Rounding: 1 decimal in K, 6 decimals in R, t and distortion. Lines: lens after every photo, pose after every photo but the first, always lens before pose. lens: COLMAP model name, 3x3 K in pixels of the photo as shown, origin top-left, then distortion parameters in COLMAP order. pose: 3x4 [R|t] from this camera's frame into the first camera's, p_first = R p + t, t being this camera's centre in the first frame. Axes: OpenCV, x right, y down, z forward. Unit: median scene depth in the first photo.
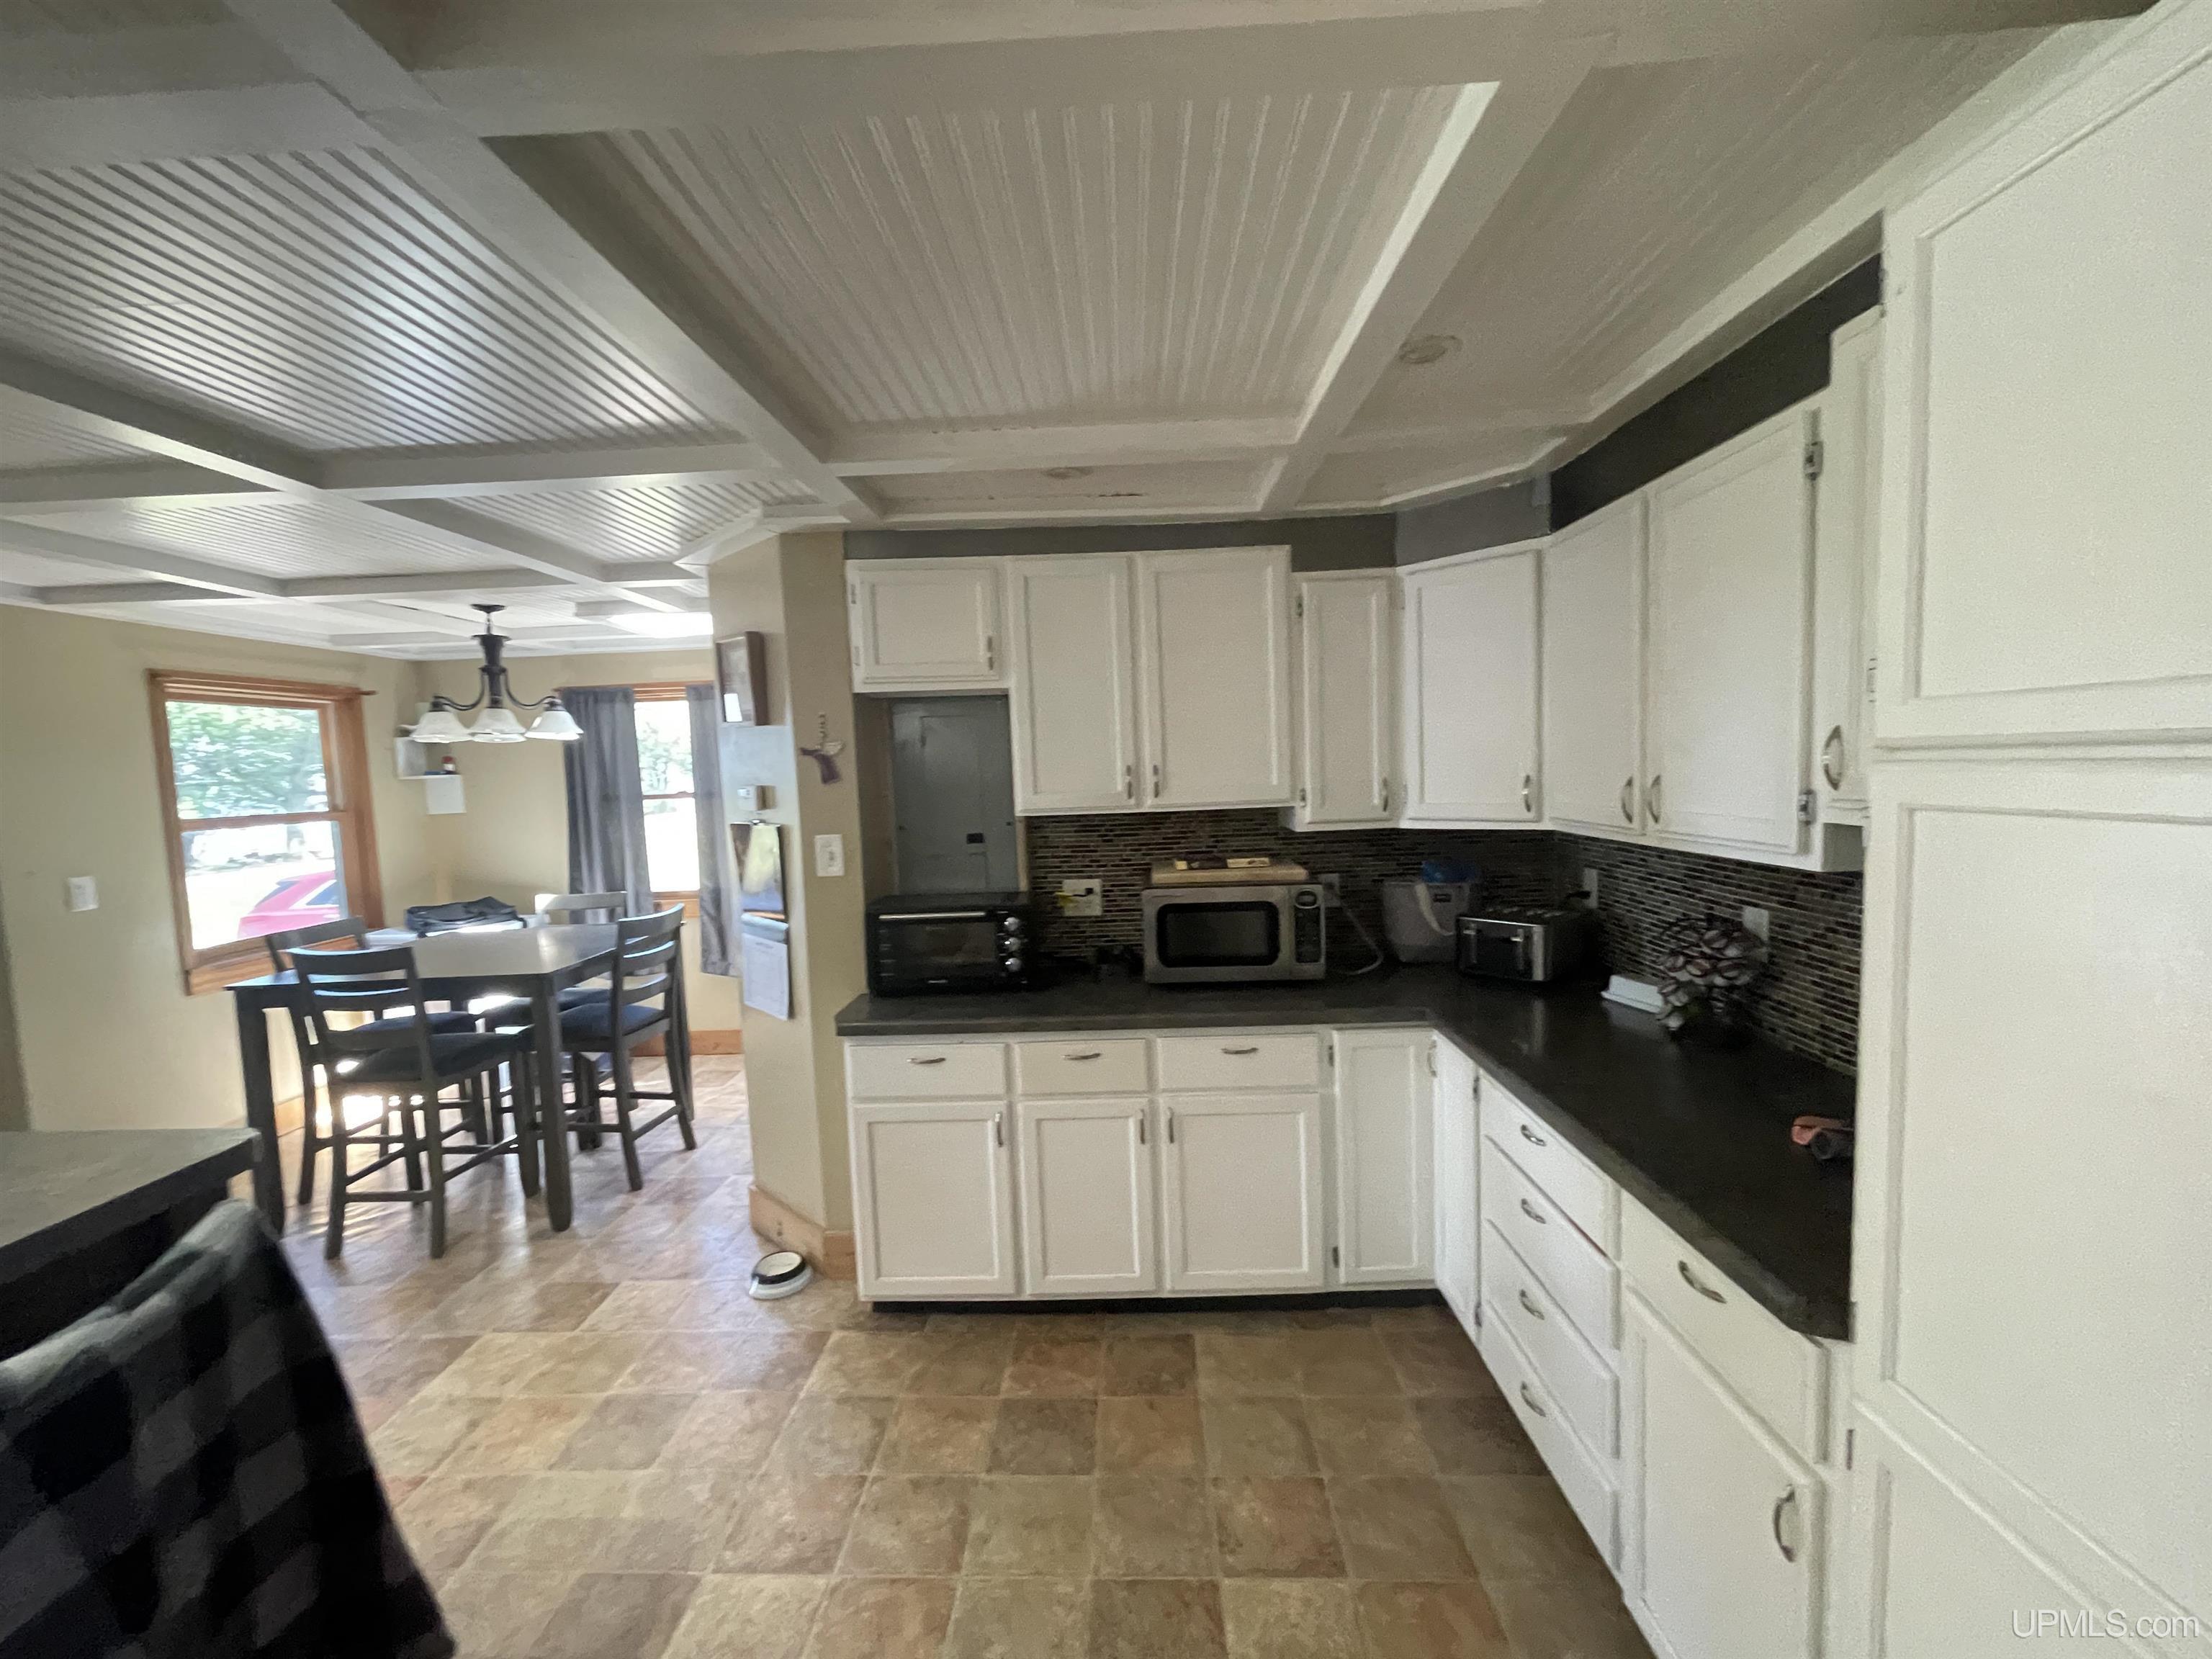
lens RADIAL K [[886.6, 0, 1106.3], [0, 886.6, 834.0], [0, 0, 1]] dist [-0.001514, -0.000293]
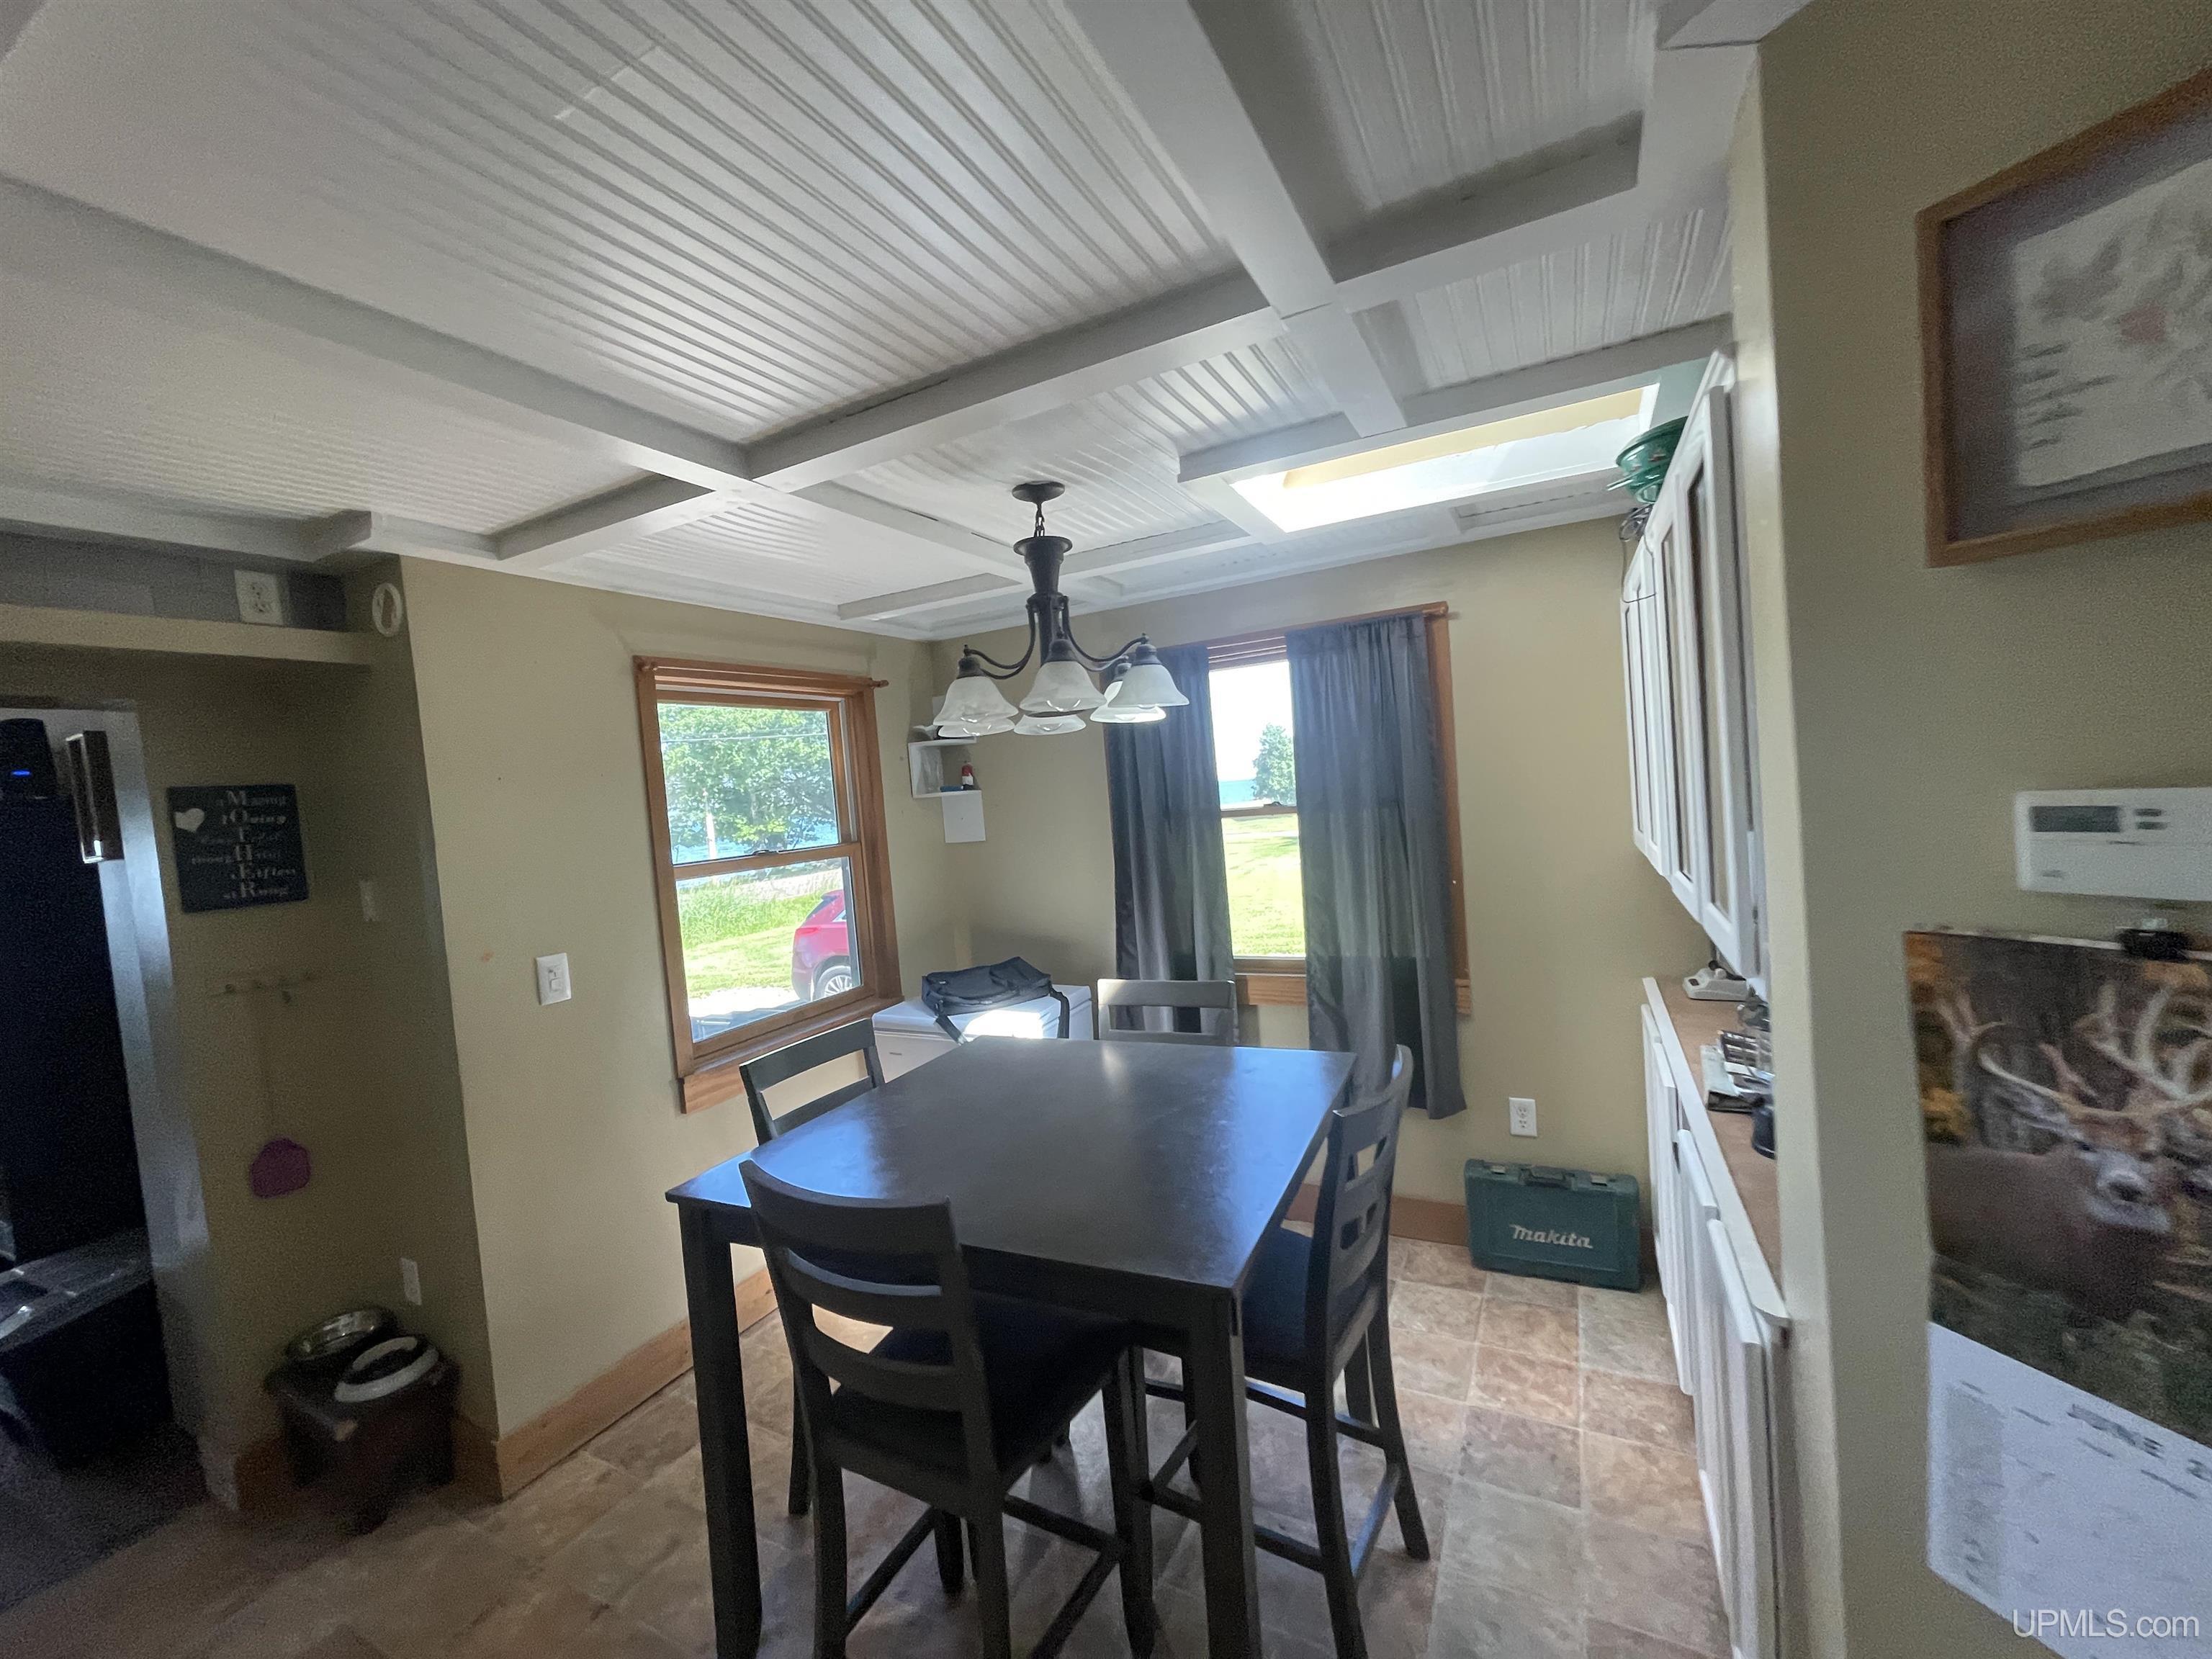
lens RADIAL K [[894.3, 0, 1108.9], [0, 894.3, 831.5], [0, 0, 1]] dist [-0.002027, -0.000395]
pose [[0.897648, -0.015240, -0.440450, -0.407926], [0.013786, 0.999884, -0.006502, -0.034084], [0.440498, -0.000236, 0.897754, 0.504236]]
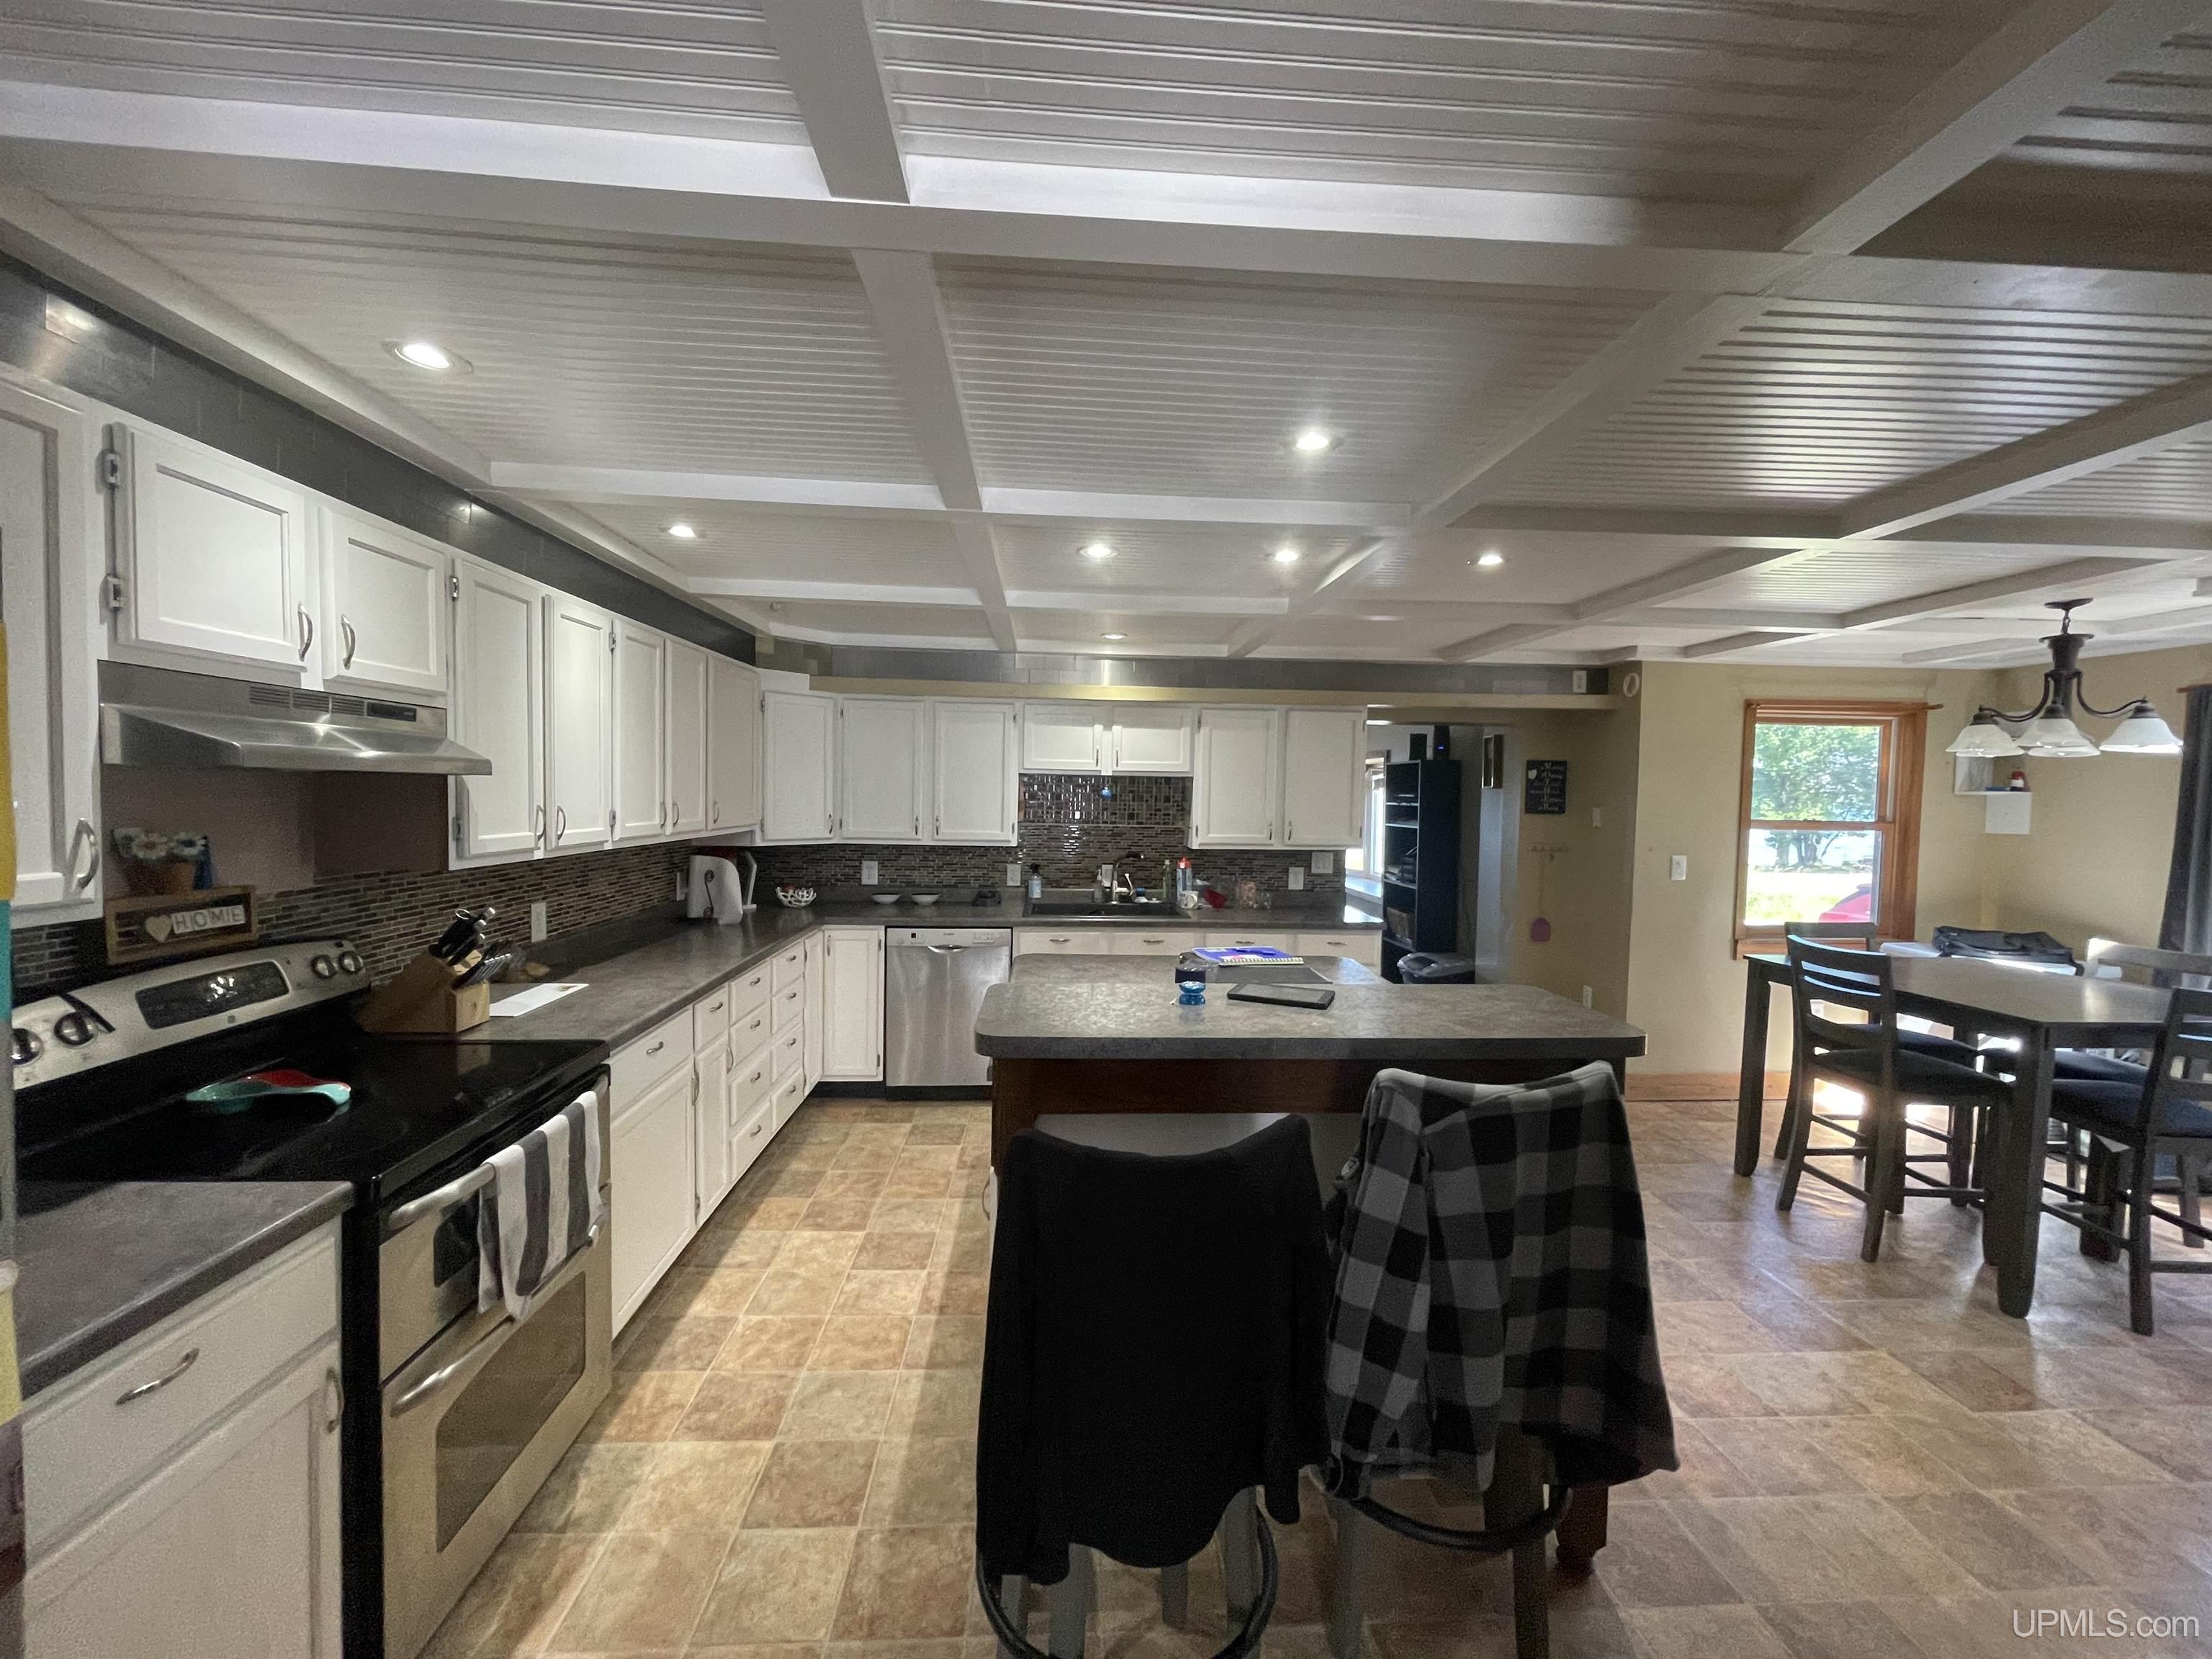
lens RADIAL K [[888.4, 0, 1116.6], [0, 888.4, 834.4], [0, 0, 1]] dist [-0.001244, -0.000171]
pose [[0.093977, 0.085269, -0.991916, 0.107048], [-0.098038, 0.992276, 0.076012, -0.002655], [0.990735, 0.090102, 0.101611, -0.005351]]
